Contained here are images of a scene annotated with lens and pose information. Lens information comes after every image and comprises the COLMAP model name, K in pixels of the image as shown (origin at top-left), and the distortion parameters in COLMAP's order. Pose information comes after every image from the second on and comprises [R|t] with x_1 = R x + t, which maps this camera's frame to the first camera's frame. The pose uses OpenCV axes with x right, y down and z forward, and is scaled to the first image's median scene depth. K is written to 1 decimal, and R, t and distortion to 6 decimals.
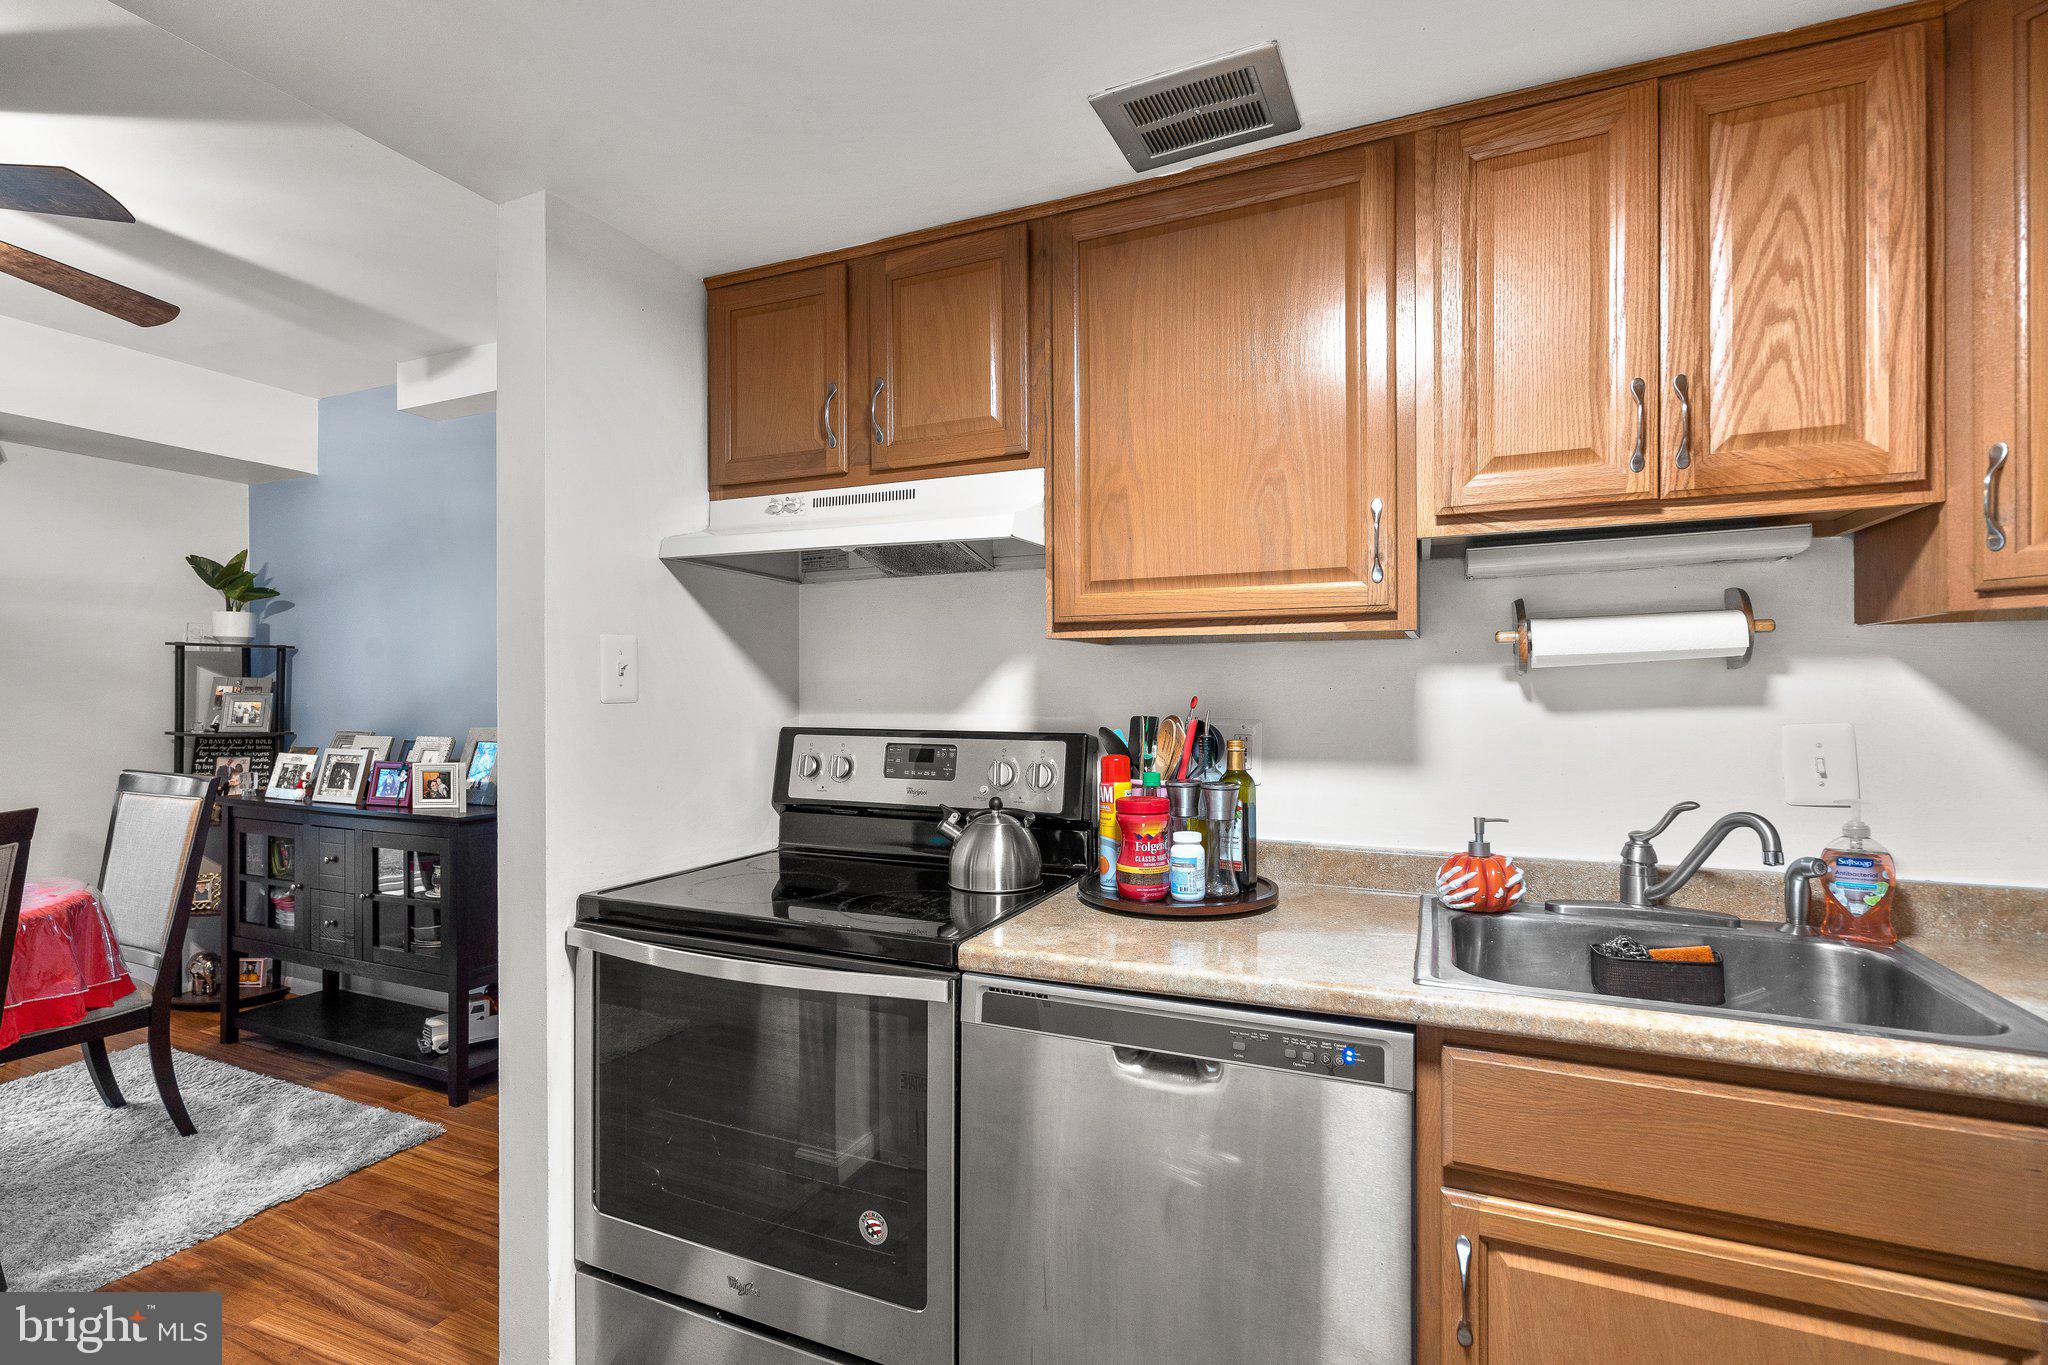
lens RADIAL K [[948.0, 0, 1021.5], [0, 948.0, 696.2], [0, 0, 1]] dist [0.000230, 0.000270]
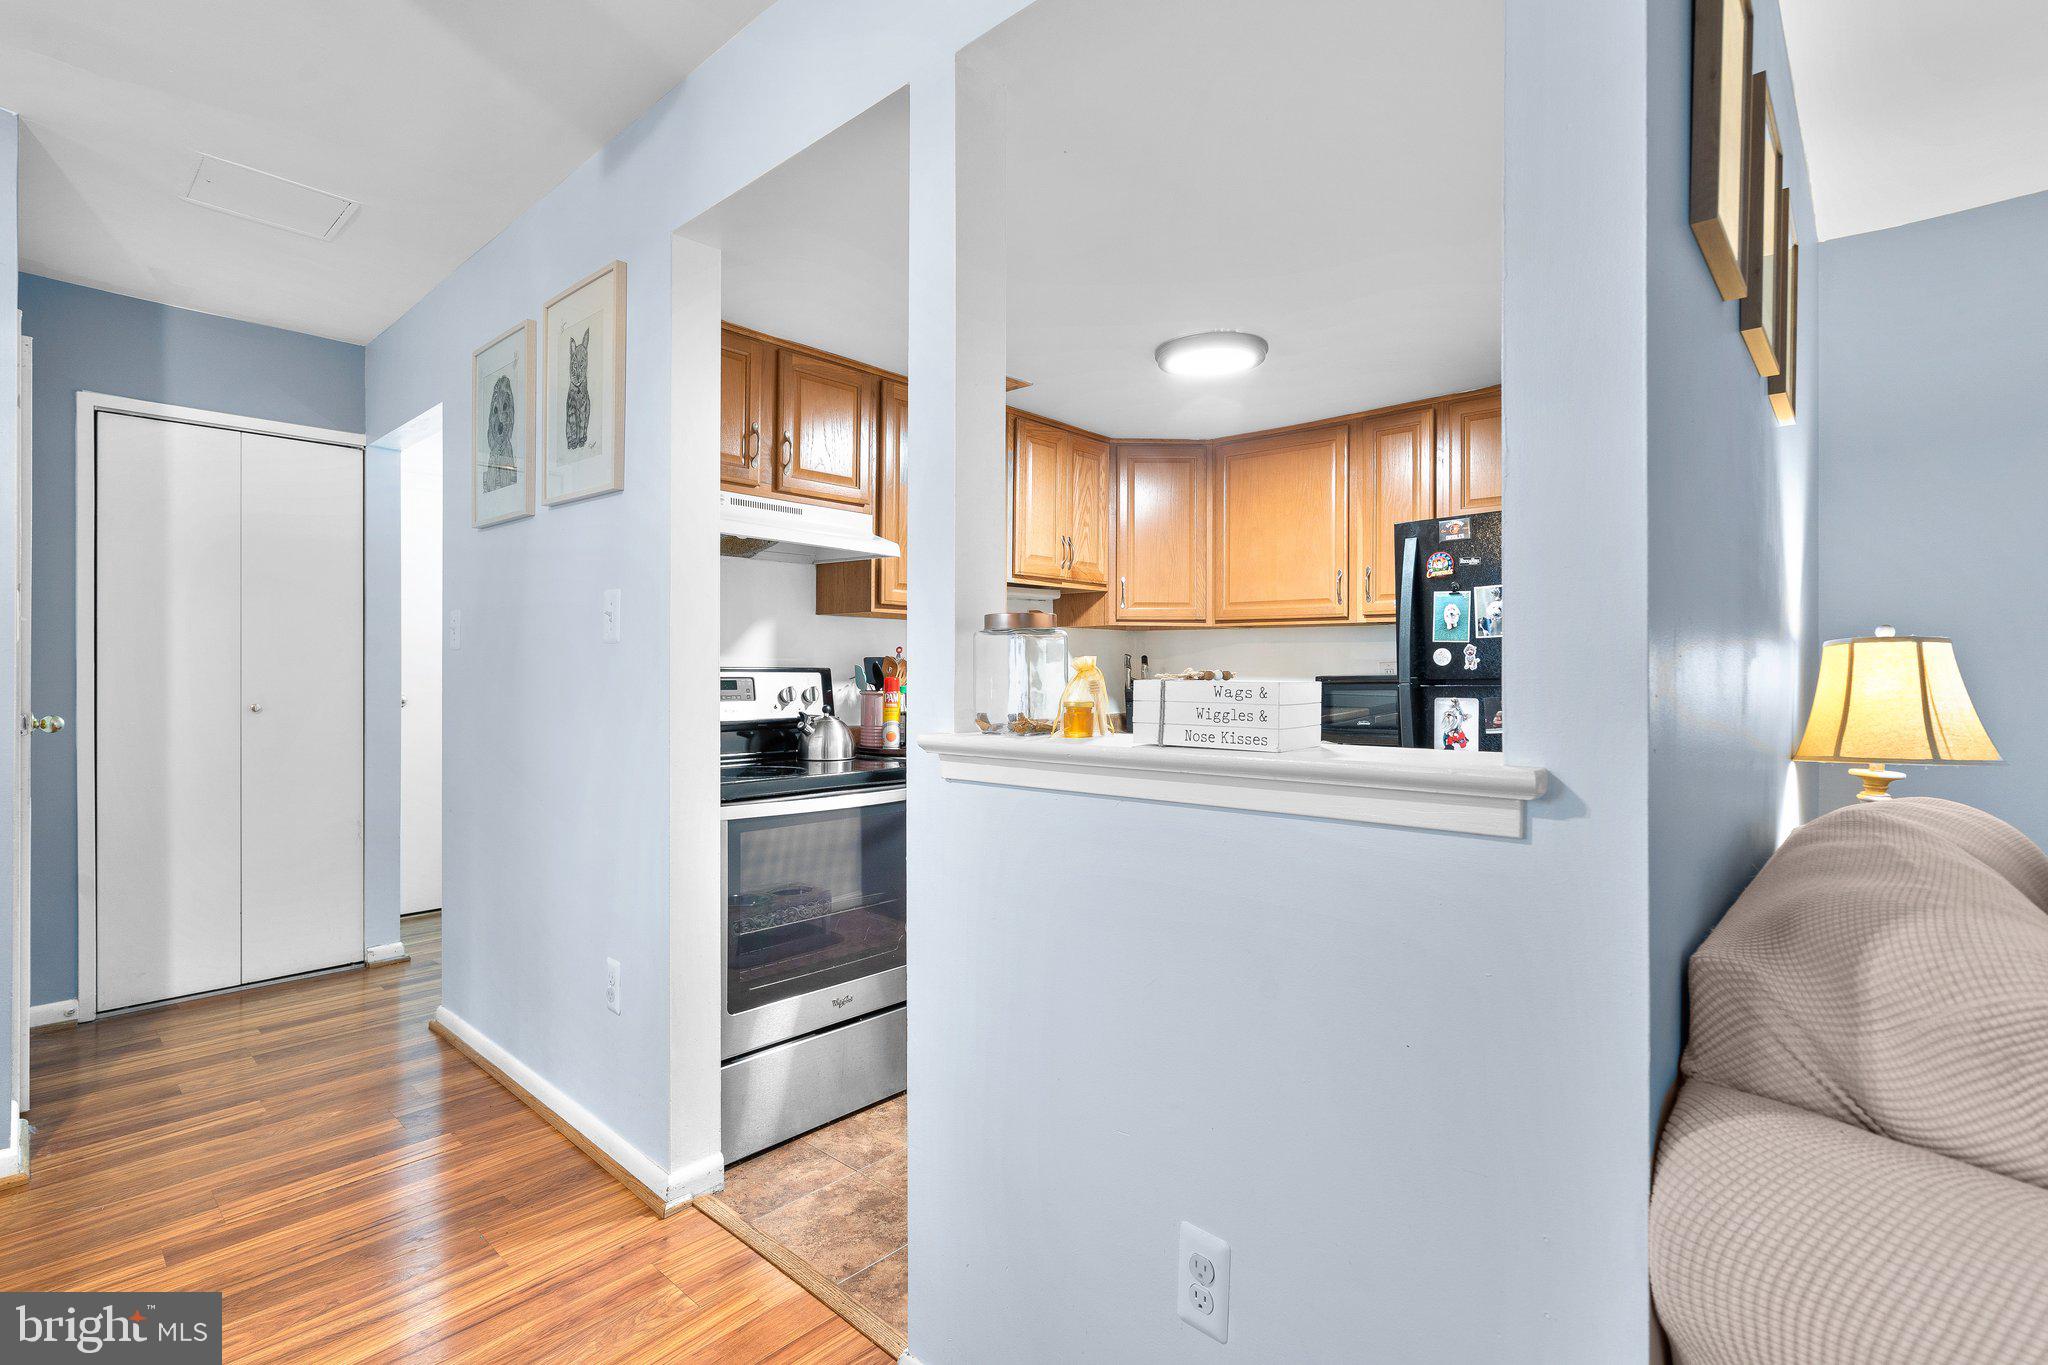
lens RADIAL K [[950.5, 0, 1021.7], [0, 950.5, 661.9], [0, 0, 1]] dist [-0.000834, 0.000698]
pose [[0.318683, 0.009219, 0.947816, -0.915557], [-0.004038, 0.999957, -0.008368, 0.027236], [-0.947853, -0.001161, 0.318707, 0.098831]]
